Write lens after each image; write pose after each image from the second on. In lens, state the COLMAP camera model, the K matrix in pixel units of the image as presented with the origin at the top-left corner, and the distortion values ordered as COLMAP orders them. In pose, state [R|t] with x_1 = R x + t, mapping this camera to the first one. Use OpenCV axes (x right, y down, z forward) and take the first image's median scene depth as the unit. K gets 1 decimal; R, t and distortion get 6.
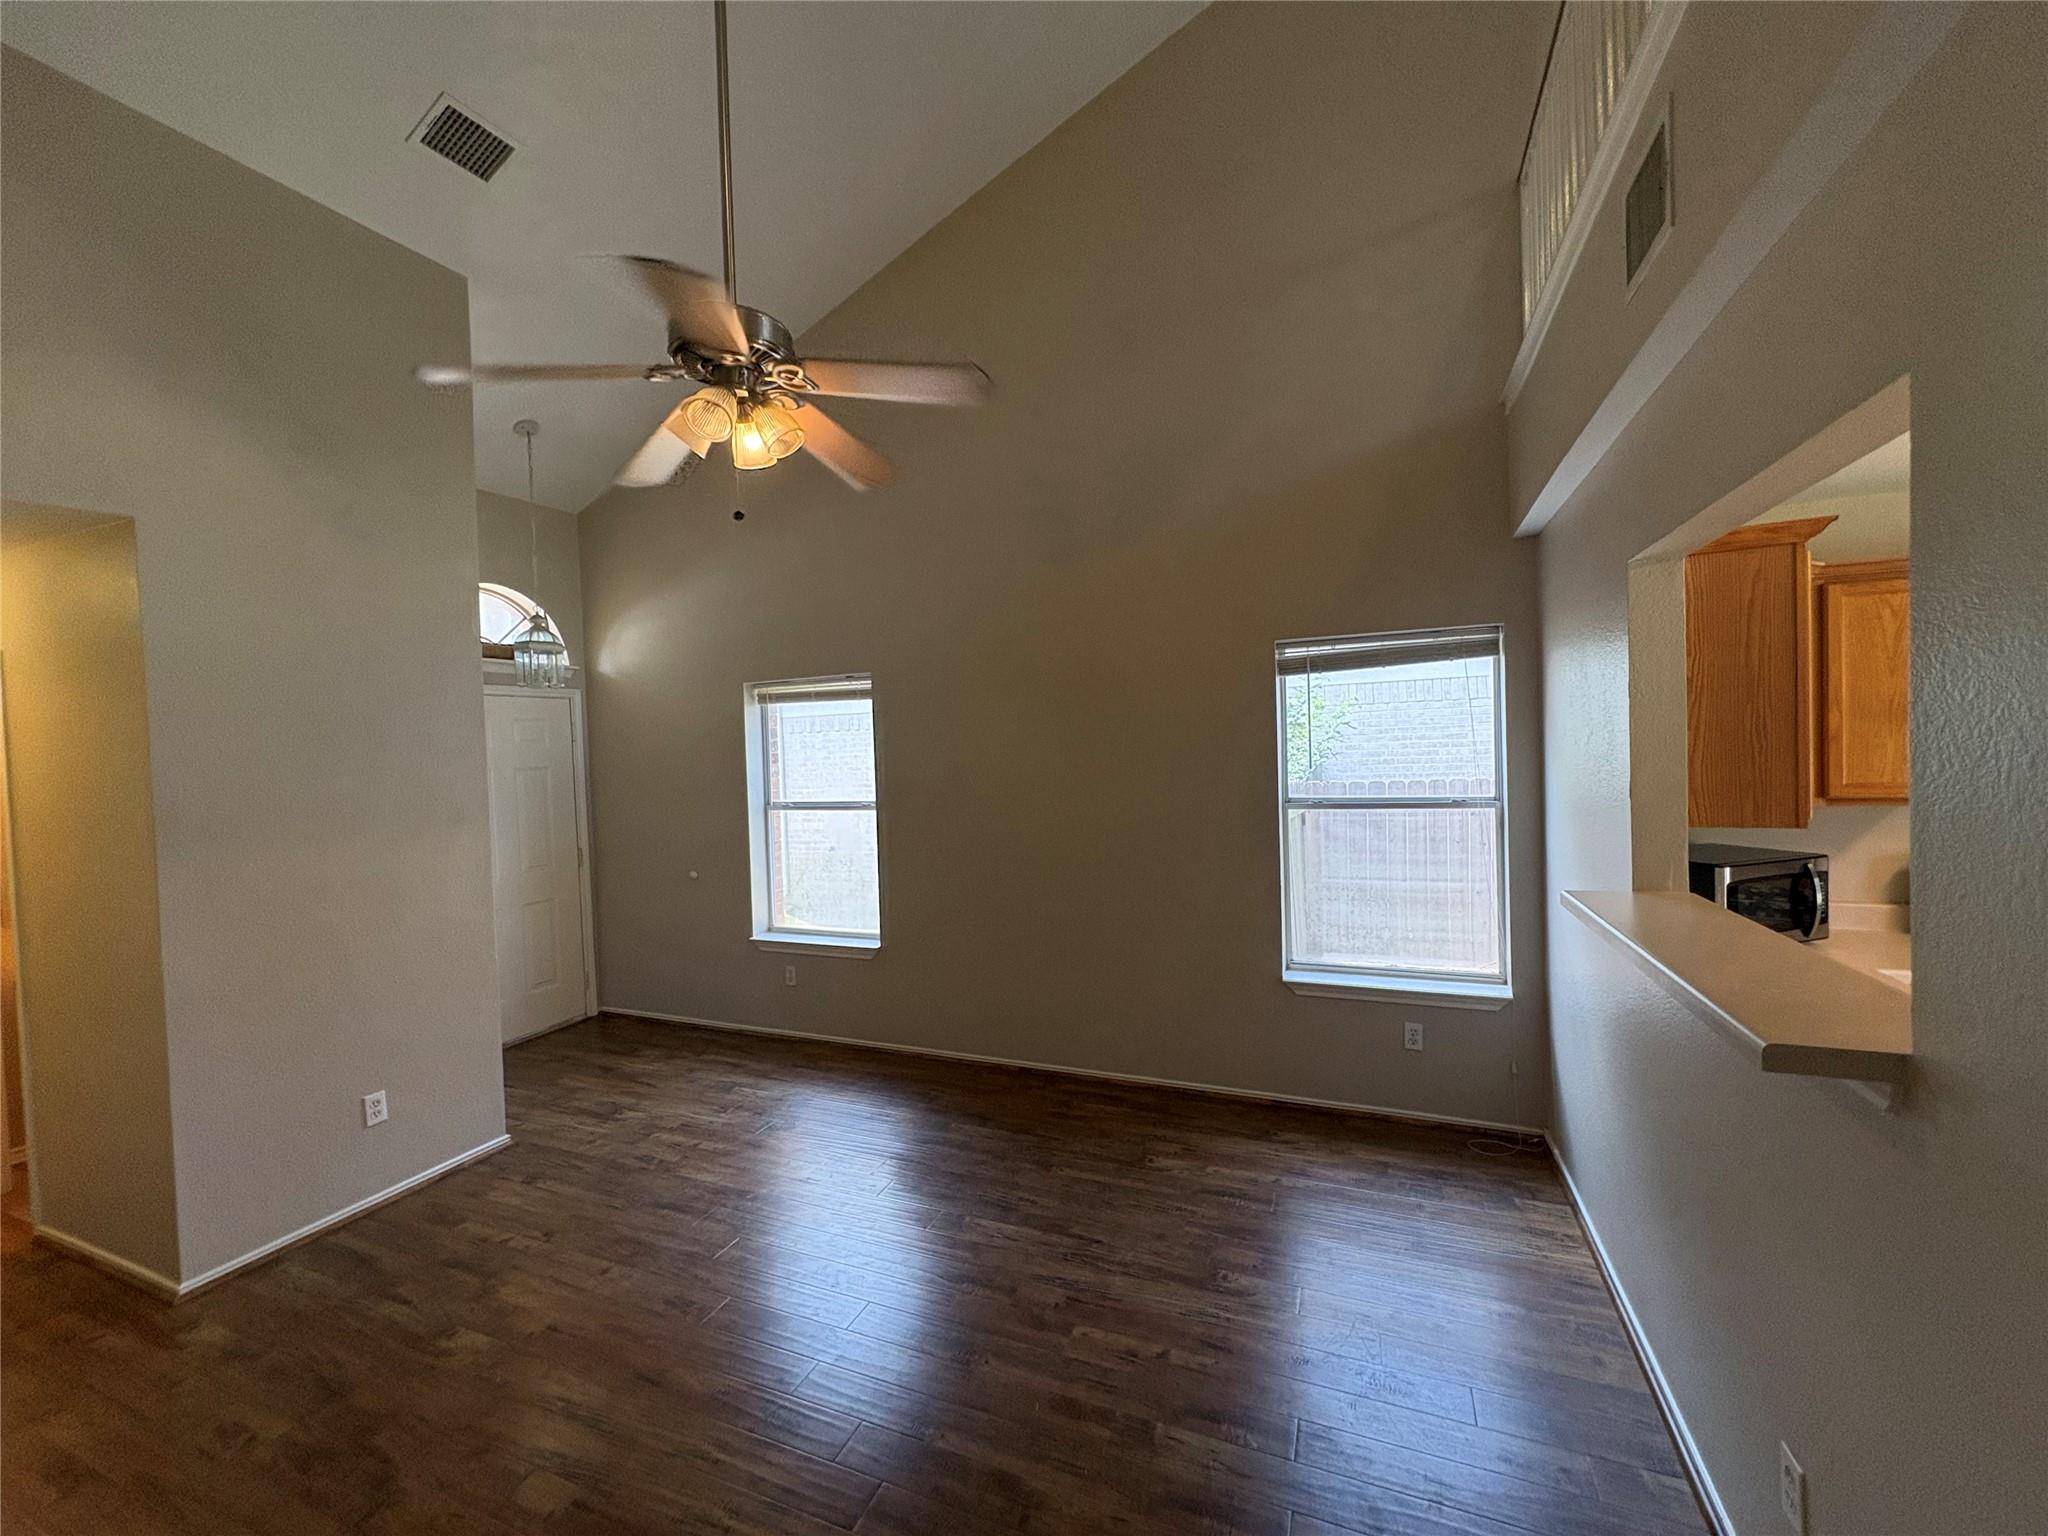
lens RADIAL K [[816.2, 0, 1023.7], [0, 816.2, 763.6], [0, 0, 1]] dist [-0.000756, 0.000306]
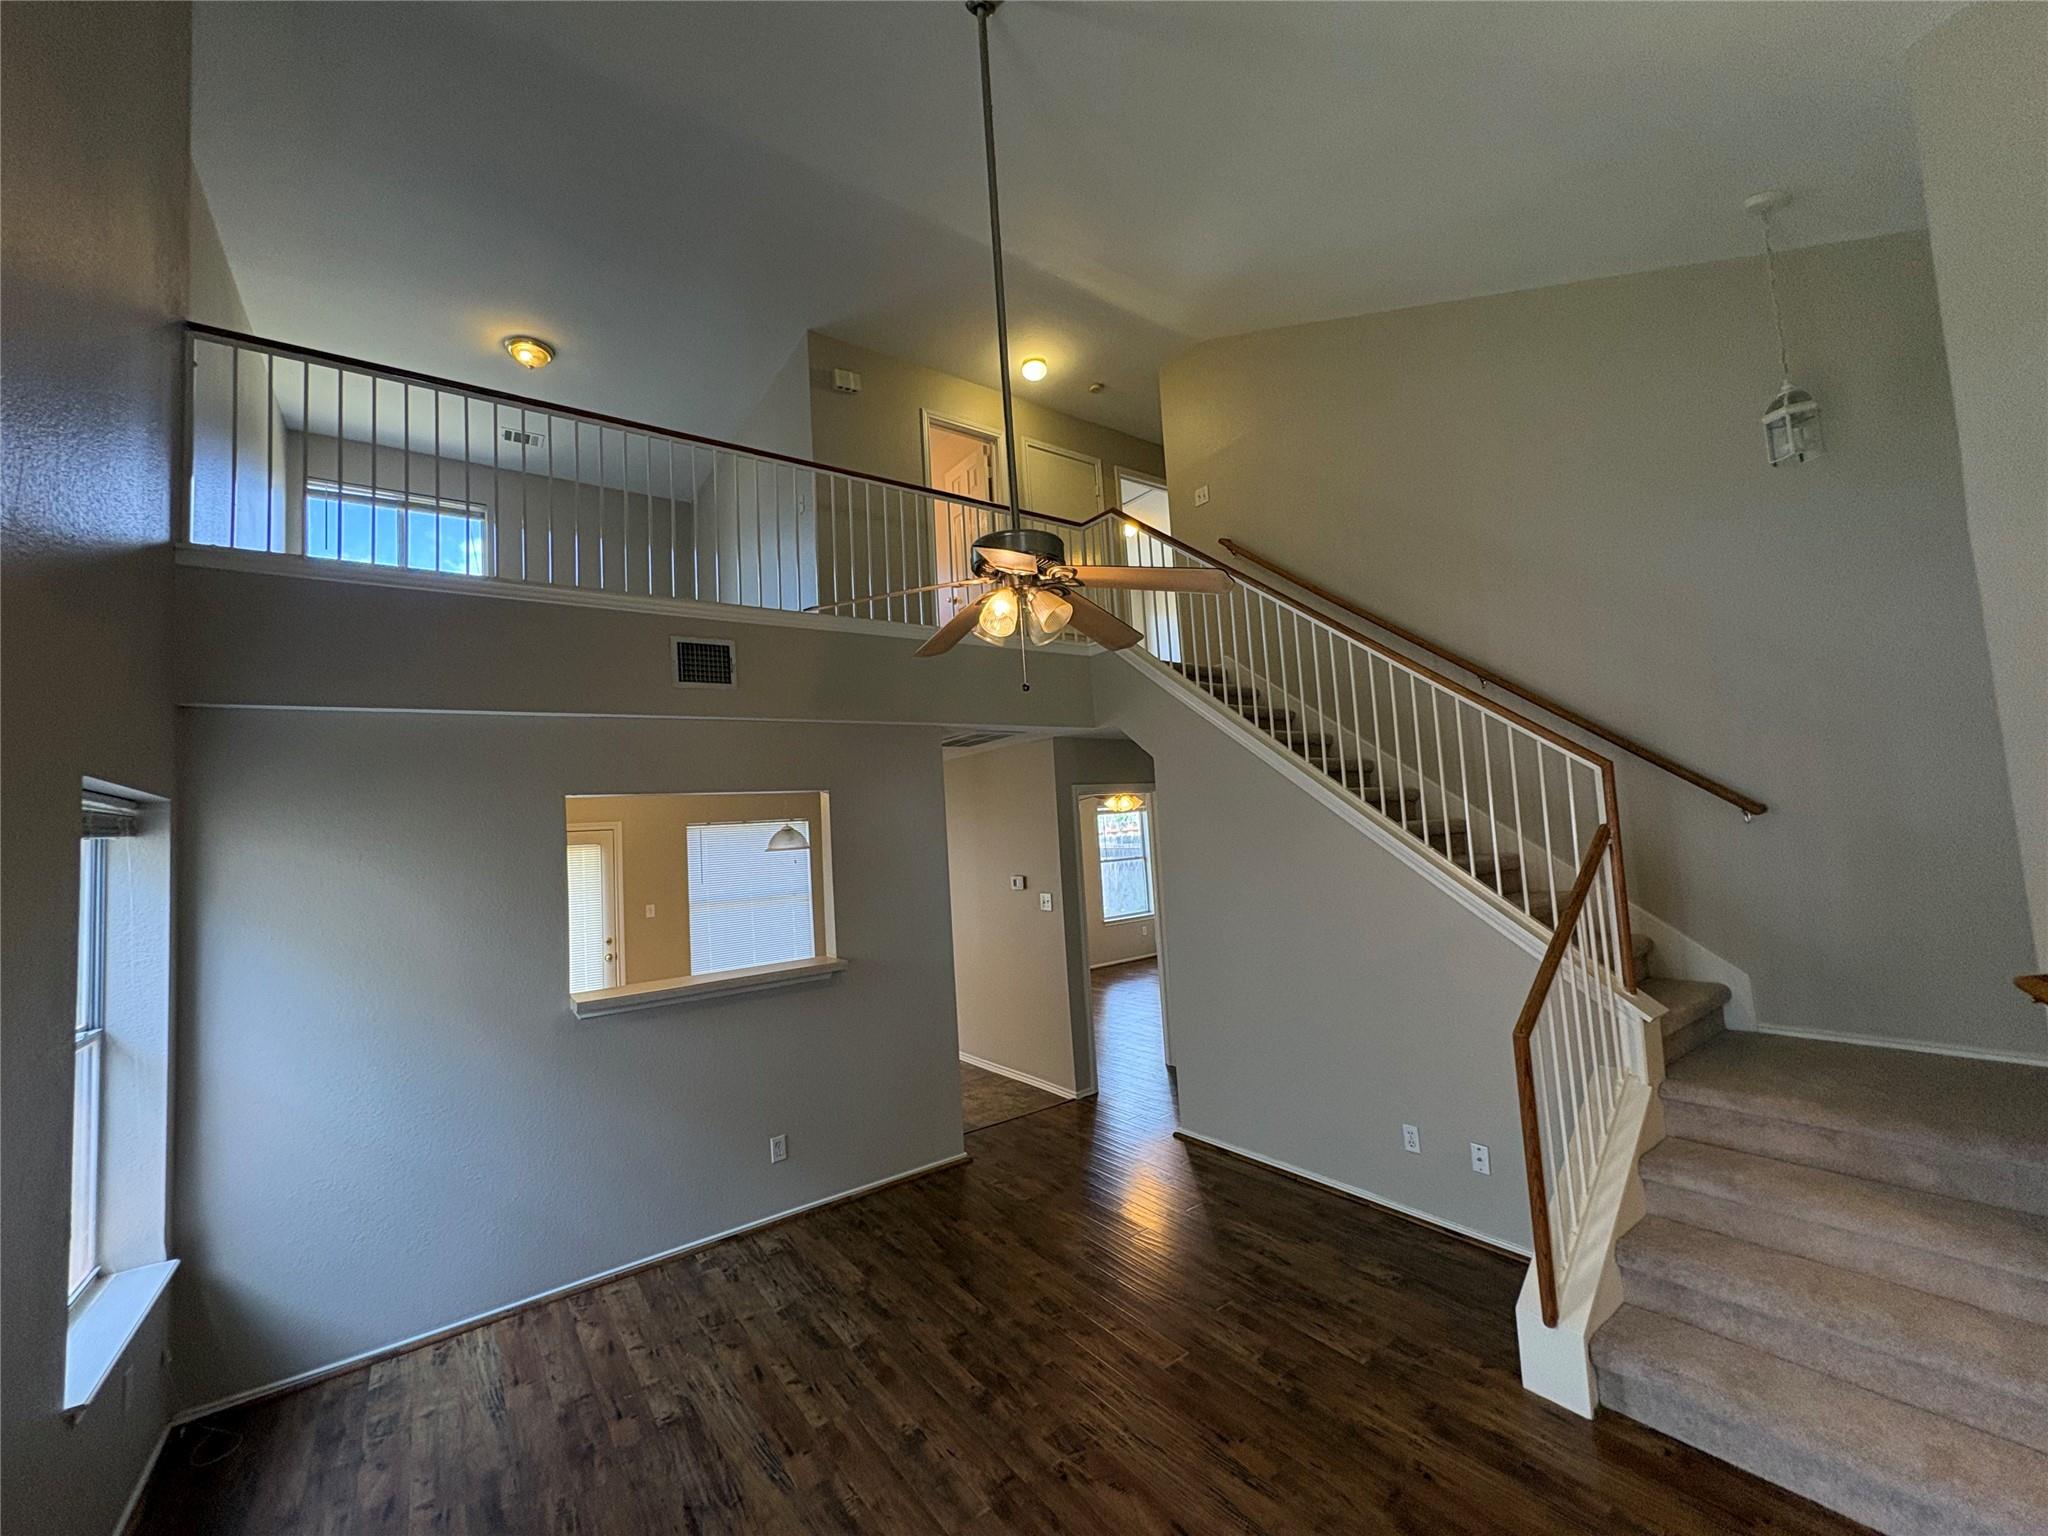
lens RADIAL K [[816.2, 0, 1027.6], [0, 816.2, 771.5], [0, 0, 1]] dist [-0.000756, 0.000306]
pose [[-0.853370, 0.113867, 0.508718, -0.834329], [0.094870, 0.993480, -0.063230, -0.090239], [-0.512601, -0.005697, -0.858608, 1.796469]]
